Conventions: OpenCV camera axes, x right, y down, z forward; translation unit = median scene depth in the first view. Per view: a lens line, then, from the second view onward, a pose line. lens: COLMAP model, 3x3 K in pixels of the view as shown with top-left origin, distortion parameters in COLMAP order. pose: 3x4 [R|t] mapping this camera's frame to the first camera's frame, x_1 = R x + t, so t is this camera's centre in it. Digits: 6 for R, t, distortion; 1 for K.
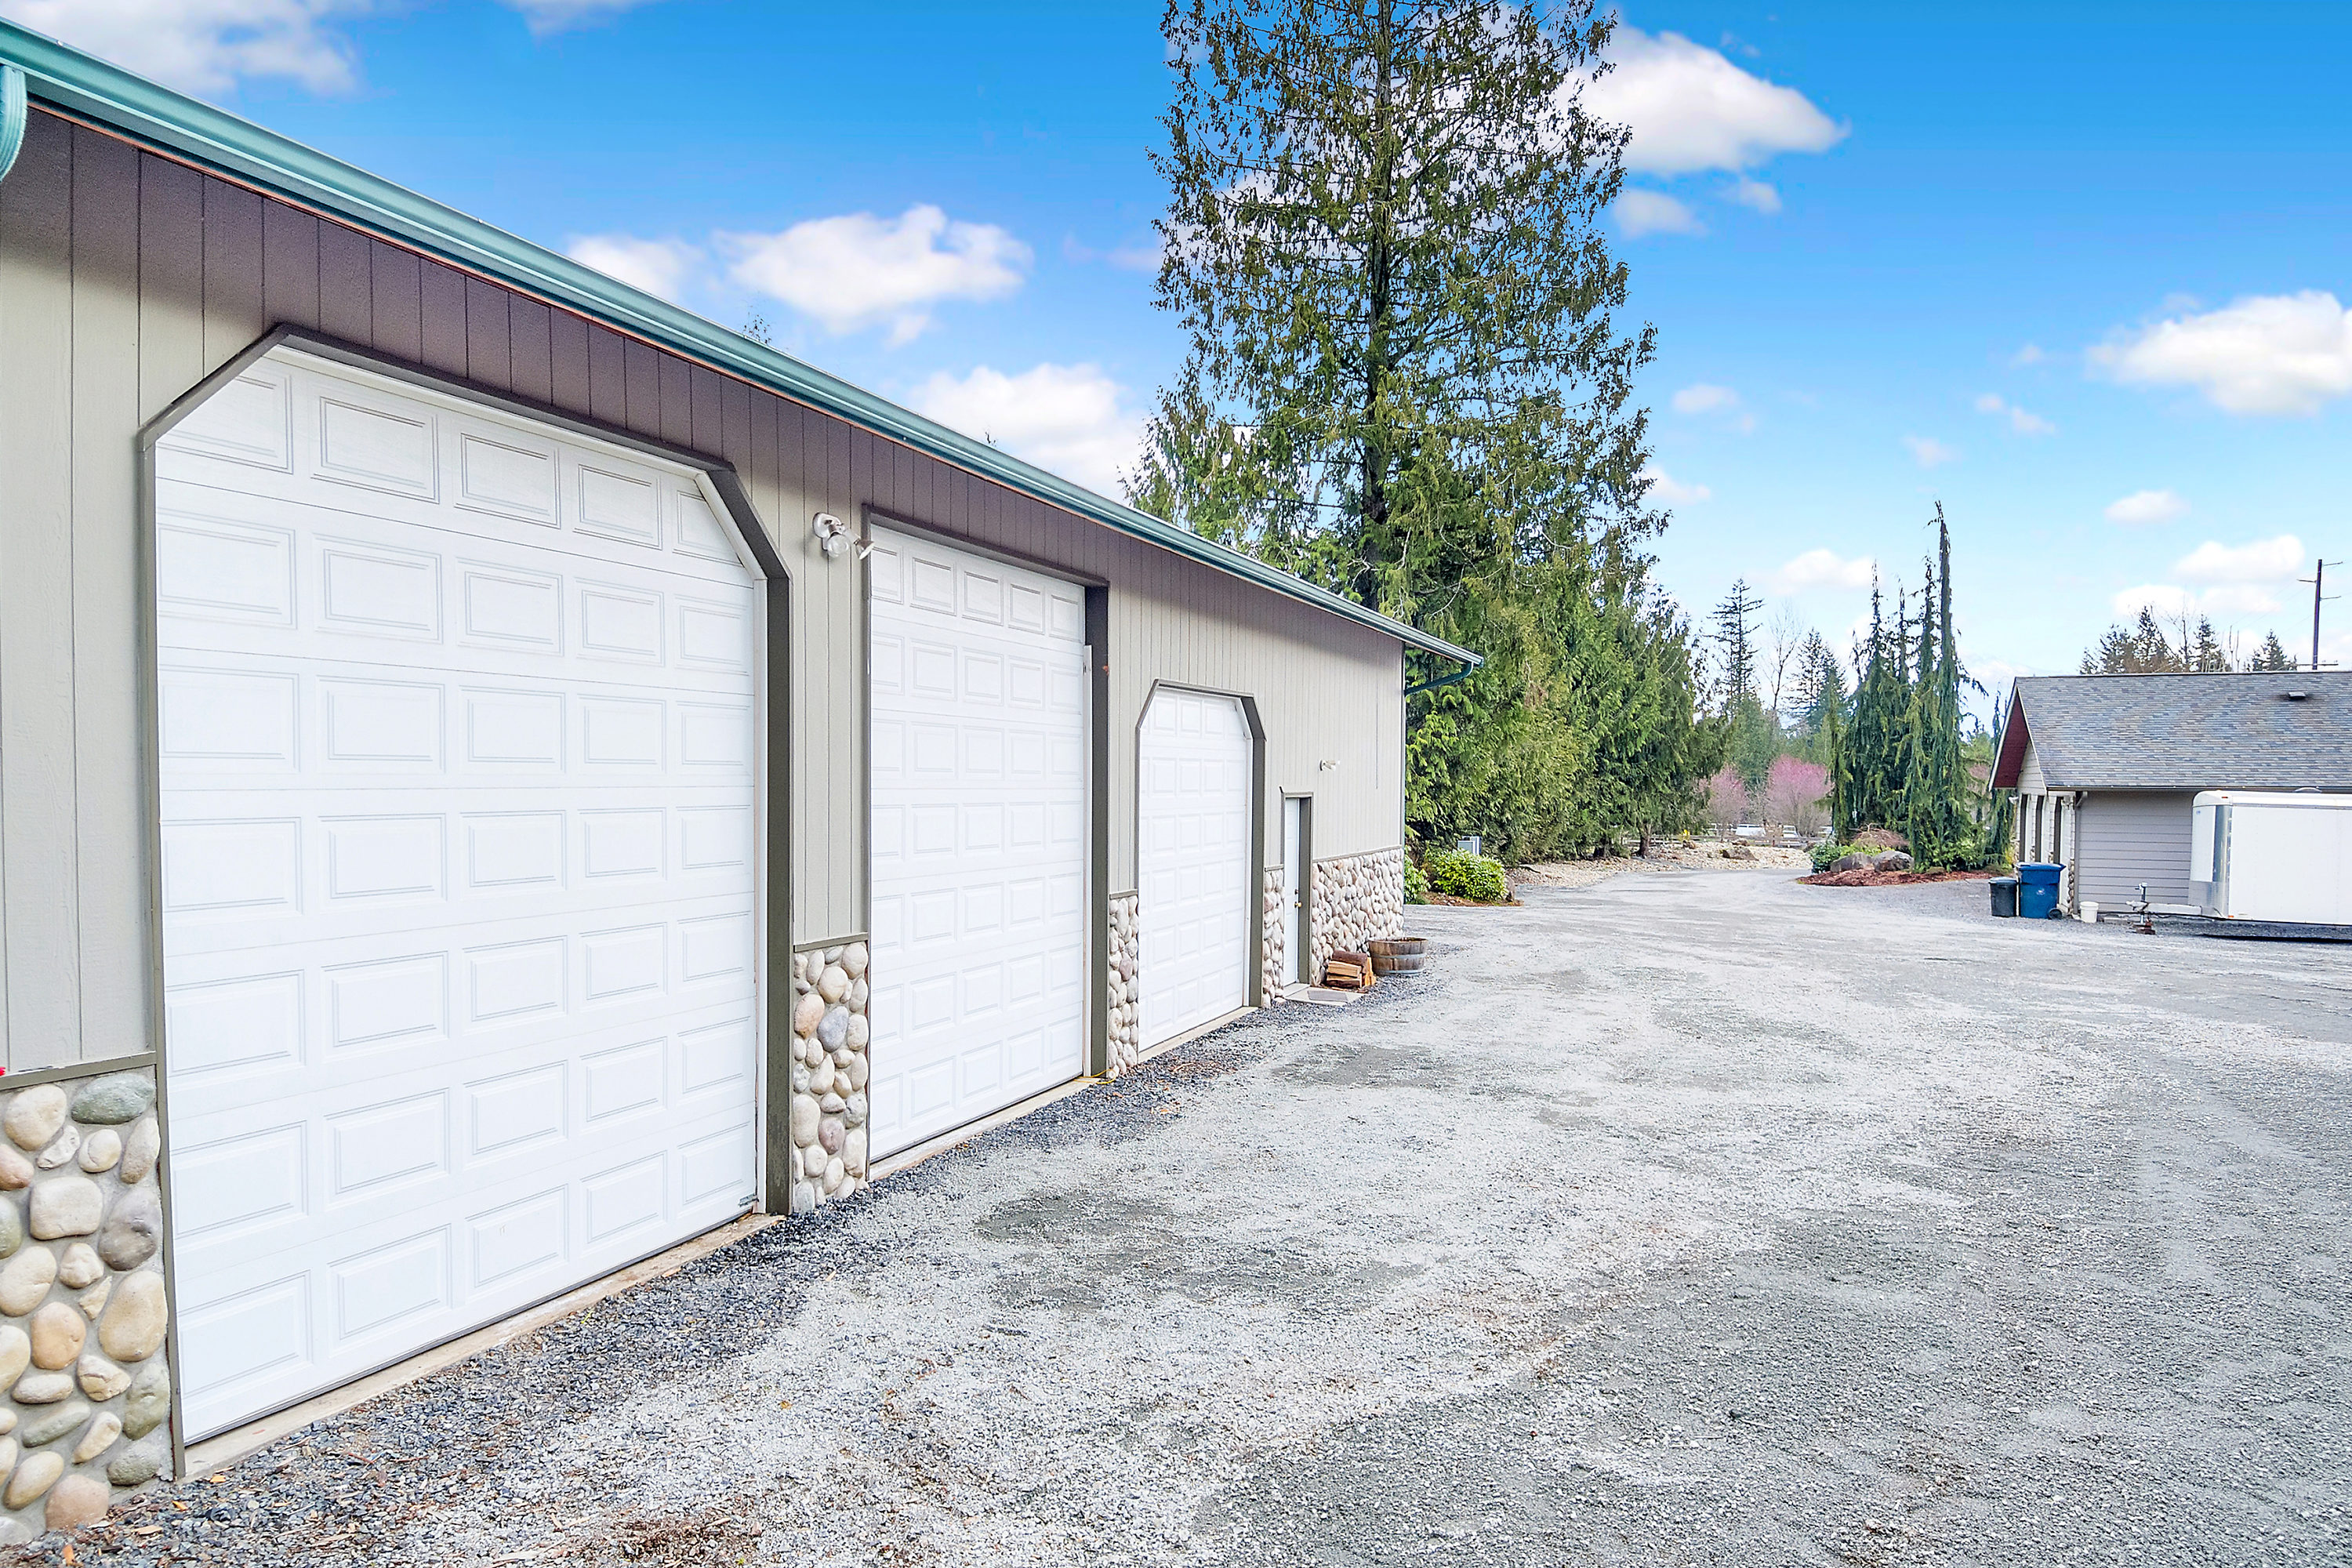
lens RADIAL K [[1380.7, 0, 1158.6], [0, 1380.7, 785.5], [0, 0, 1]] dist [0.090522, -0.114755]
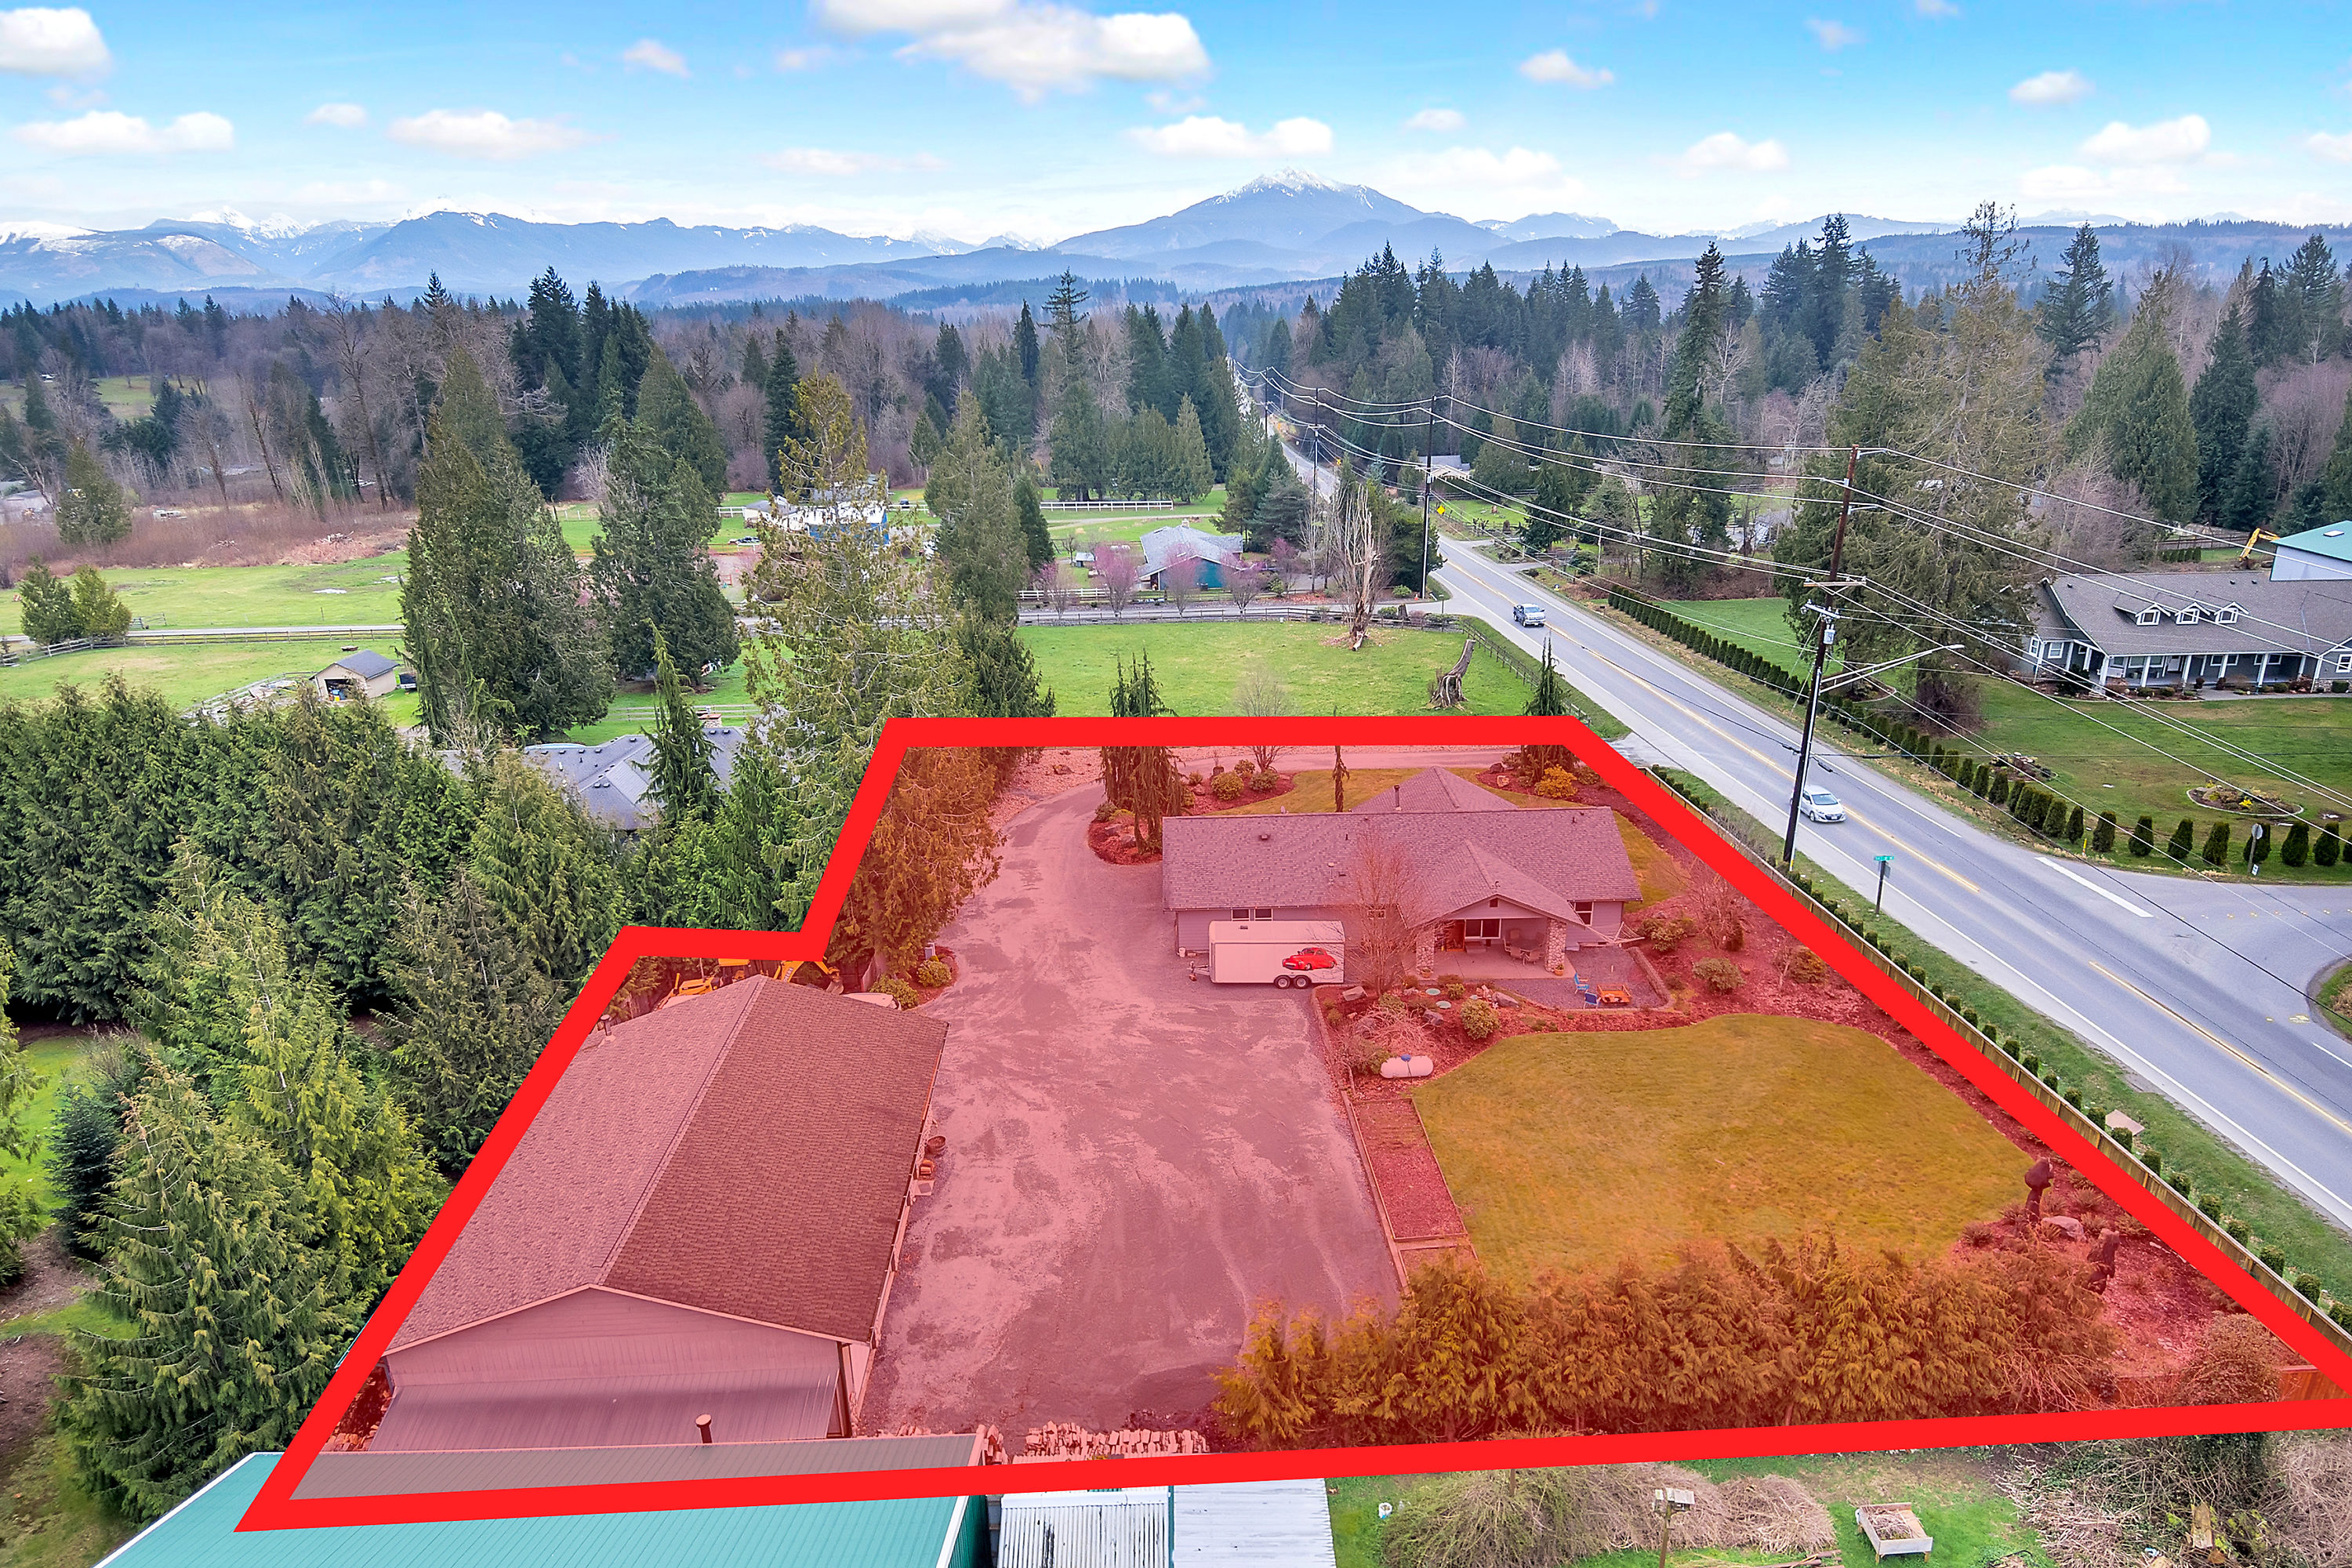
lens RADIAL K [[1380.7, 0, 1158.6], [0, 1380.7, 785.5], [0, 0, 1]] dist [0.090522, -0.114755]
pose [[0.904103, -0.134119, 0.405721, -1.190633], [0.003013, 0.951445, 0.307804, -3.561840], [-0.427303, -0.277064, 0.860609, -3.730640]]
